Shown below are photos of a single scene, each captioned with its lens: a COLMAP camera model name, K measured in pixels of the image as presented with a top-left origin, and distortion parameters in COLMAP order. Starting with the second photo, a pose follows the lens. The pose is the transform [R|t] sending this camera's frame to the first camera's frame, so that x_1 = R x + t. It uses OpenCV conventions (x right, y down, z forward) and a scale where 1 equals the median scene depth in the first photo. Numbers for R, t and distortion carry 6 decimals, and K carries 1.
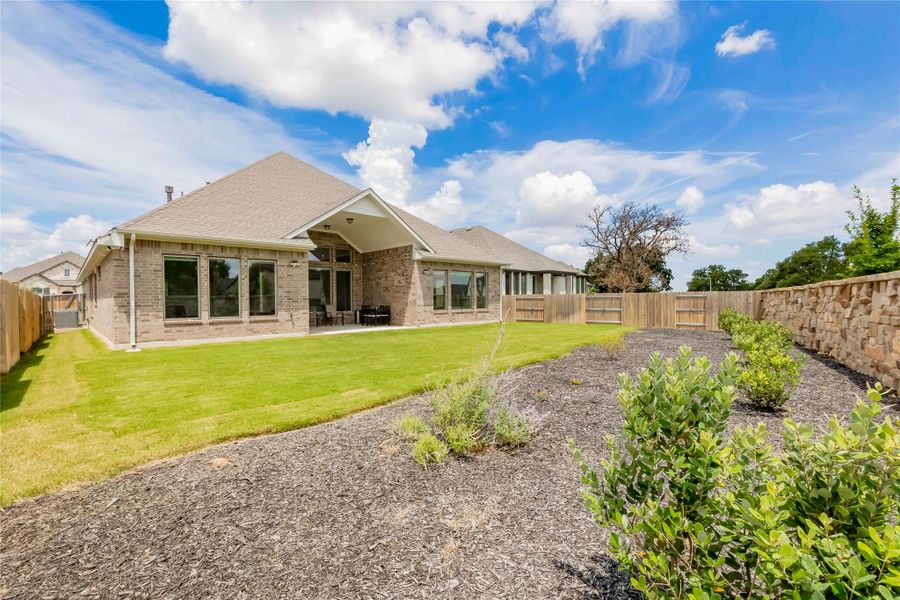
lens RADIAL K [[444.5, 0, 450.0], [0, 444.5, 302.9], [0, 0, 1]] dist [-0.000754, -0.000177]
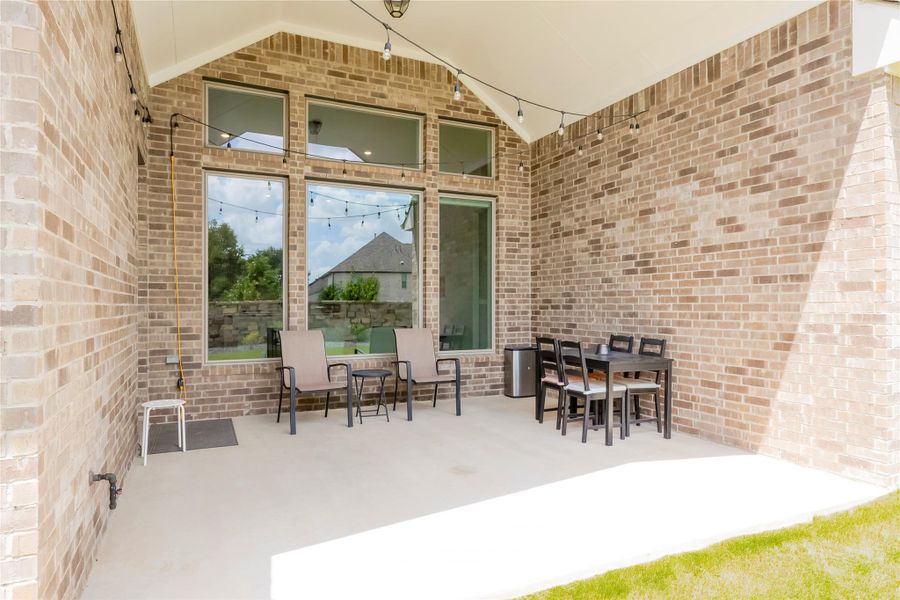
lens RADIAL K [[444.5, 0, 450.0], [0, 444.5, 302.9], [0, 0, 1]] dist [-0.000754, -0.000177]
pose [[0.950108, 0.007808, -0.311825, -0.162950], [-0.010545, 0.999919, -0.007092, -0.008642], [0.311744, 0.010026, 0.950113, 0.736952]]
